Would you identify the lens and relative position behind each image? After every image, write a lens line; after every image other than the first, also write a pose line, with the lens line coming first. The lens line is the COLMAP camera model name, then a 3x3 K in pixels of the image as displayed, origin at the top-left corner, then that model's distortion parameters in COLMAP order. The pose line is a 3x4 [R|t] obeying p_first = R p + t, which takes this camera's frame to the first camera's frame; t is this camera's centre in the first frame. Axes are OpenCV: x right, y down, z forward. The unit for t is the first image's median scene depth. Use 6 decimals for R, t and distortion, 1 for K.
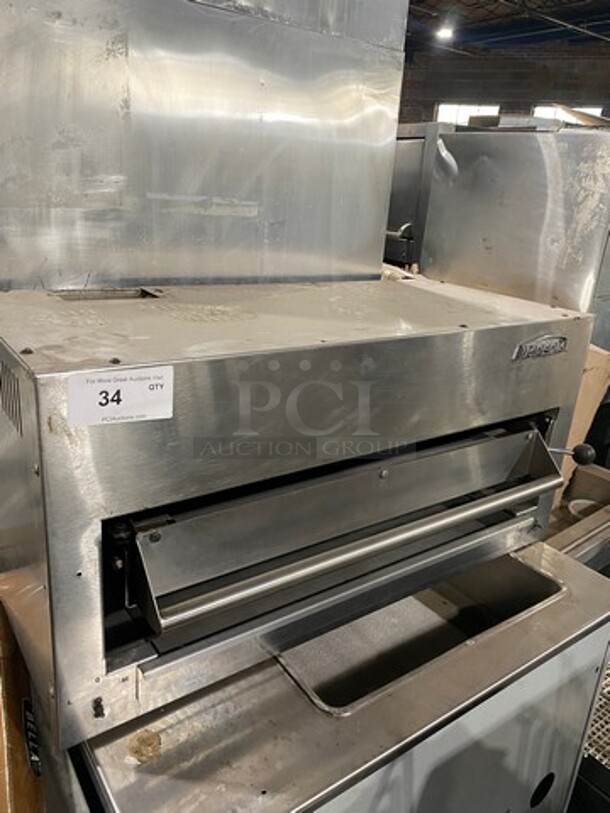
lens RADIAL K [[611.5, 0, 305.0], [0, 611.5, 403.2], [0, 0, 1]] dist [-0.004736, 0.000777]
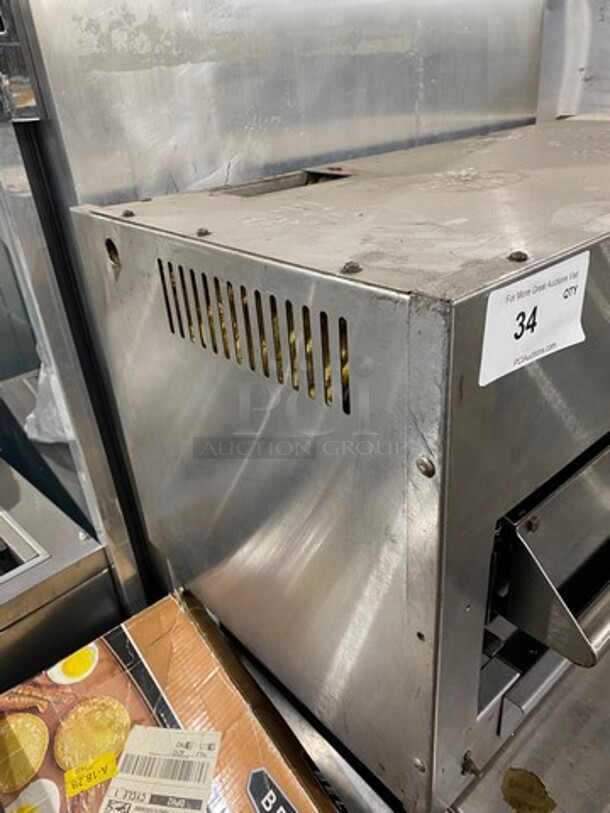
lens RADIAL K [[611.5, 0, 308.4], [0, 611.5, 399.7], [0, 0, 1]] dist [-0.004736, 0.000777]
pose [[0.984300, -0.176116, 0.011697, -0.342816], [0.172386, 0.973452, 0.150583, -0.038195], [-0.037906, -0.146202, 0.988528, 0.277743]]
